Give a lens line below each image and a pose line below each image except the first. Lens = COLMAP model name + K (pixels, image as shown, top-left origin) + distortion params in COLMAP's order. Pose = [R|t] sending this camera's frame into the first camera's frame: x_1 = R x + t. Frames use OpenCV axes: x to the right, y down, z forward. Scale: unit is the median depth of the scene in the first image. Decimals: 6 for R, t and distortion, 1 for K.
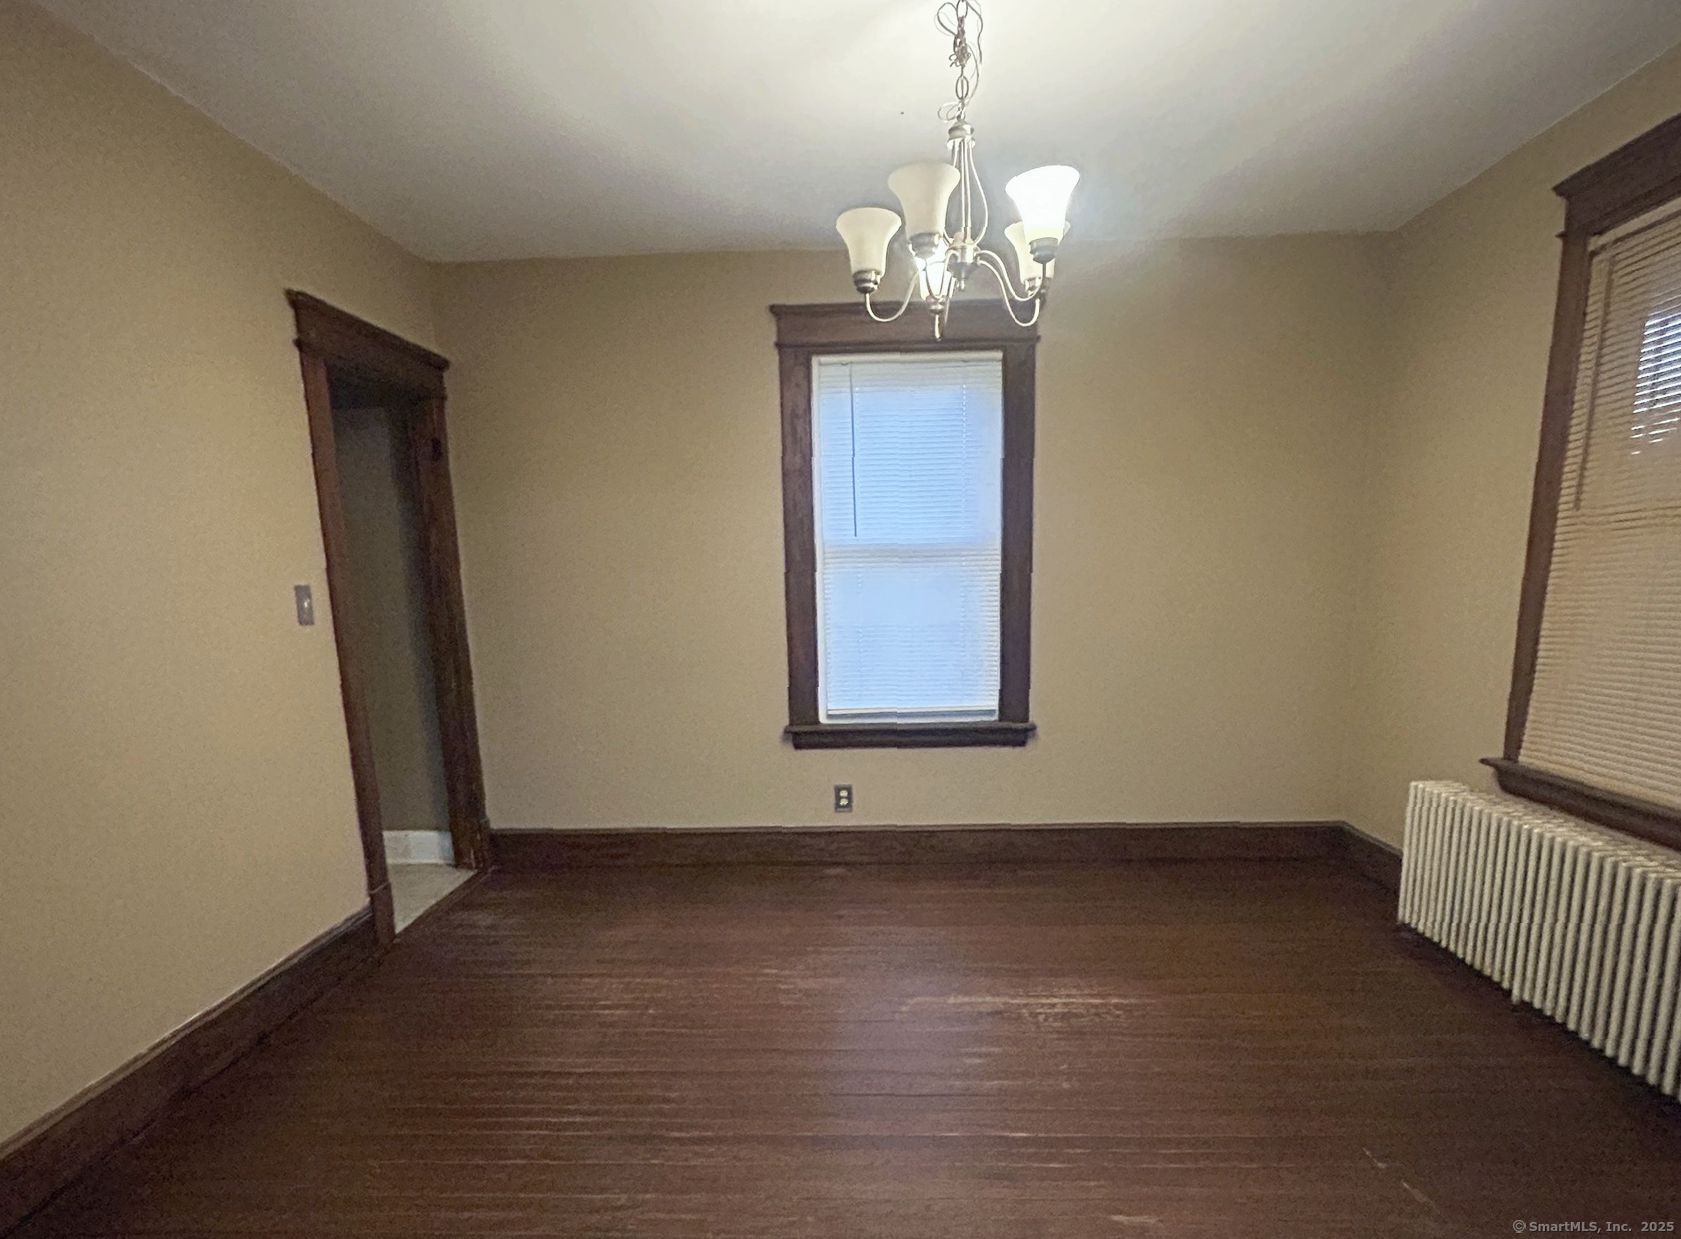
lens RADIAL K [[686.2, 0, 846.4], [0, 686.2, 618.8], [0, 0, 1]] dist [-0.000662, -0.000190]
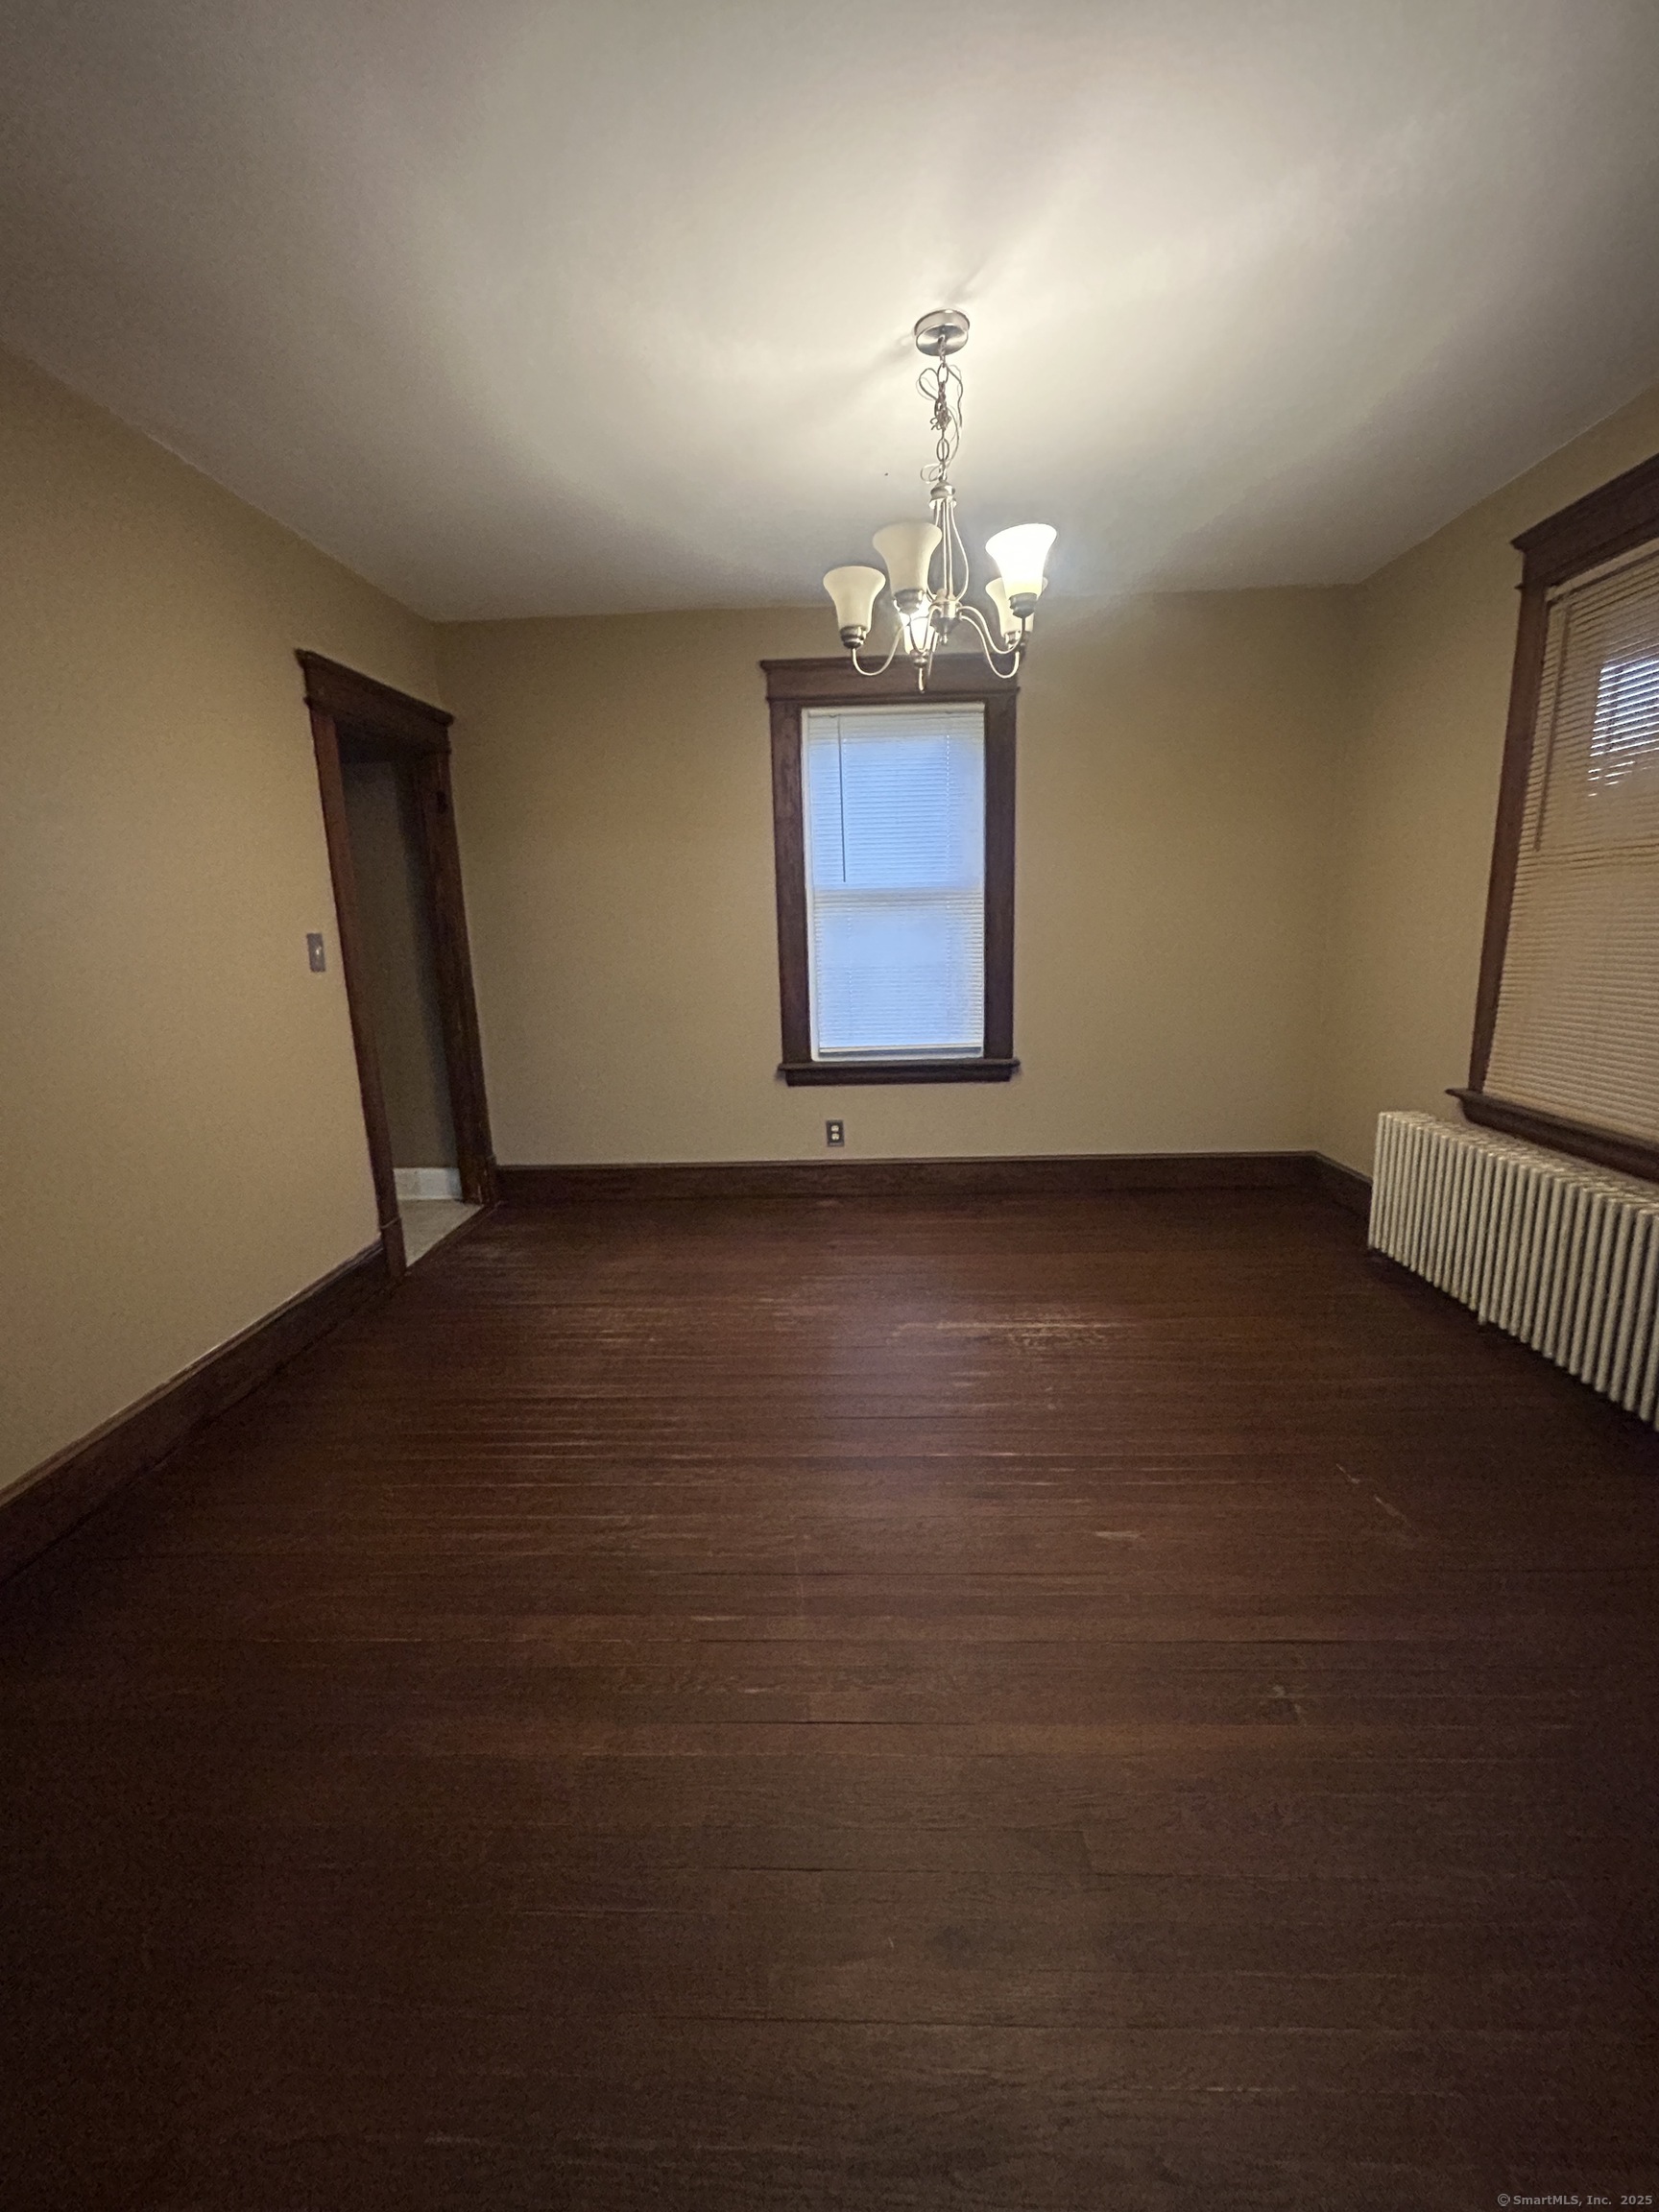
lens RADIAL K [[903.0, 0, 835.3], [0, 903.0, 1099.2], [0, 0, 1]] dist [-0.000662, -0.000190]
pose [[0.999960, -0.008556, -0.002704, 0.000031], [0.008899, 0.984343, 0.176038, -0.031234], [0.001156, -0.176055, 0.984380, -0.351058]]
